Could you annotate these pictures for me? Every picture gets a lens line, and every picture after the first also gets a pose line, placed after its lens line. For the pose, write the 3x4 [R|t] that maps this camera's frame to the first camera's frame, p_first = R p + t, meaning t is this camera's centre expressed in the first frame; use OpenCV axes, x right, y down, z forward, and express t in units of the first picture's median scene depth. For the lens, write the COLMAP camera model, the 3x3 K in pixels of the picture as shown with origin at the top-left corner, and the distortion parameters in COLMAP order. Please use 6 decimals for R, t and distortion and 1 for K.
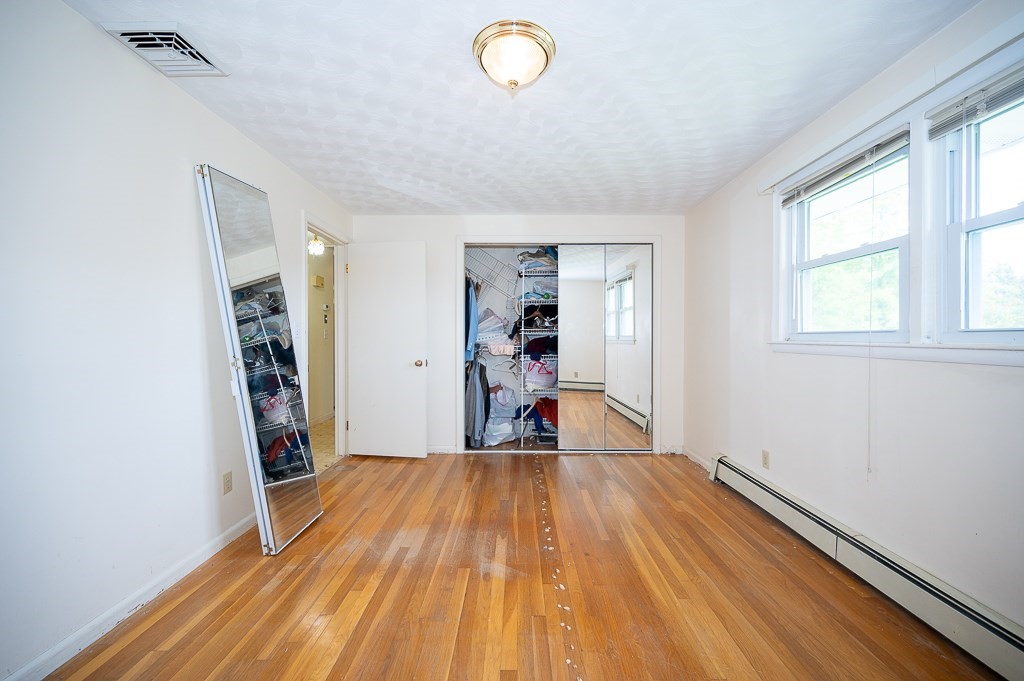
lens RADIAL K [[402.7, 0, 512.0], [0, 402.7, 340.5], [0, 0, 1]] dist [-0.000030, 0.000073]
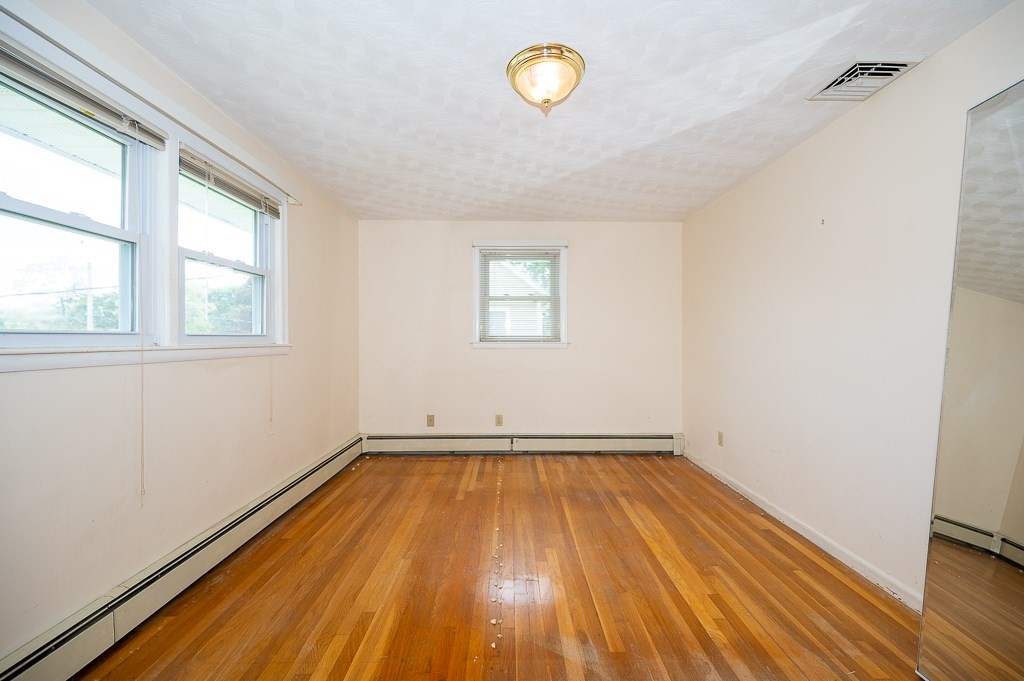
lens RADIAL K [[405.9, 0, 512.0], [0, 405.9, 340.5], [0, 0, 1]] dist [0.000064, -0.000026]
pose [[-0.999721, -0.002726, -0.023459, 0.100214], [-0.003046, 0.999903, 0.013609, -0.020809], [0.023419, 0.013676, -0.999632, 1.792262]]
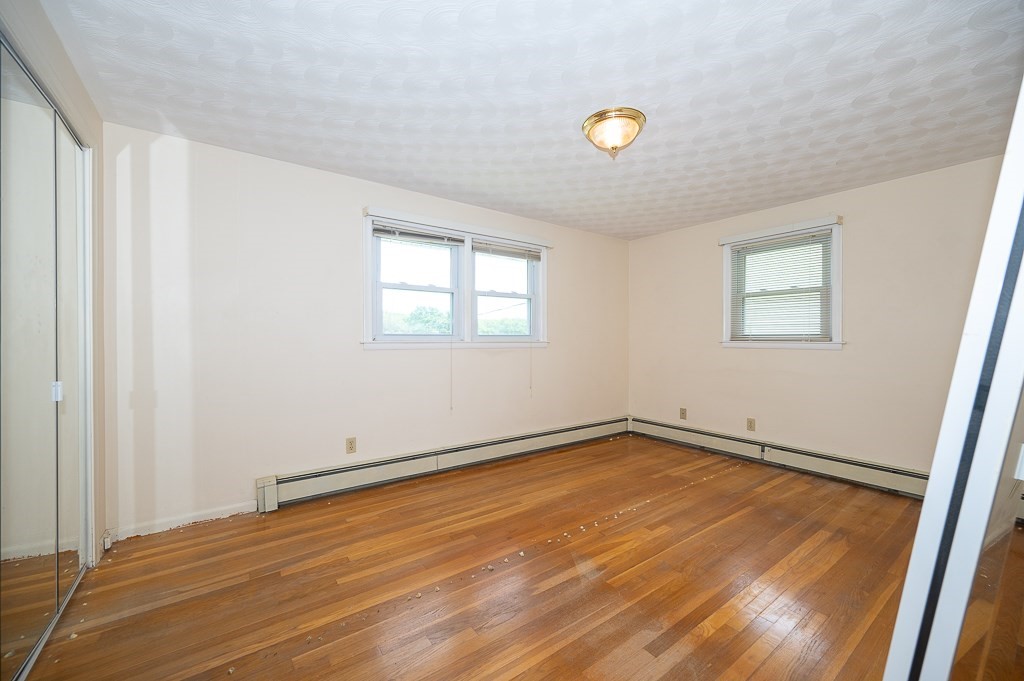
lens RADIAL K [[402.7, 0, 512.0], [0, 402.7, 340.5], [0, 0, 1]] dist [-0.000030, 0.000073]
pose [[-0.597165, -0.007841, 0.802080, -0.753069], [0.004296, 0.999907, 0.012973, -0.018364], [-0.802107, 0.011193, -0.597075, 1.793423]]
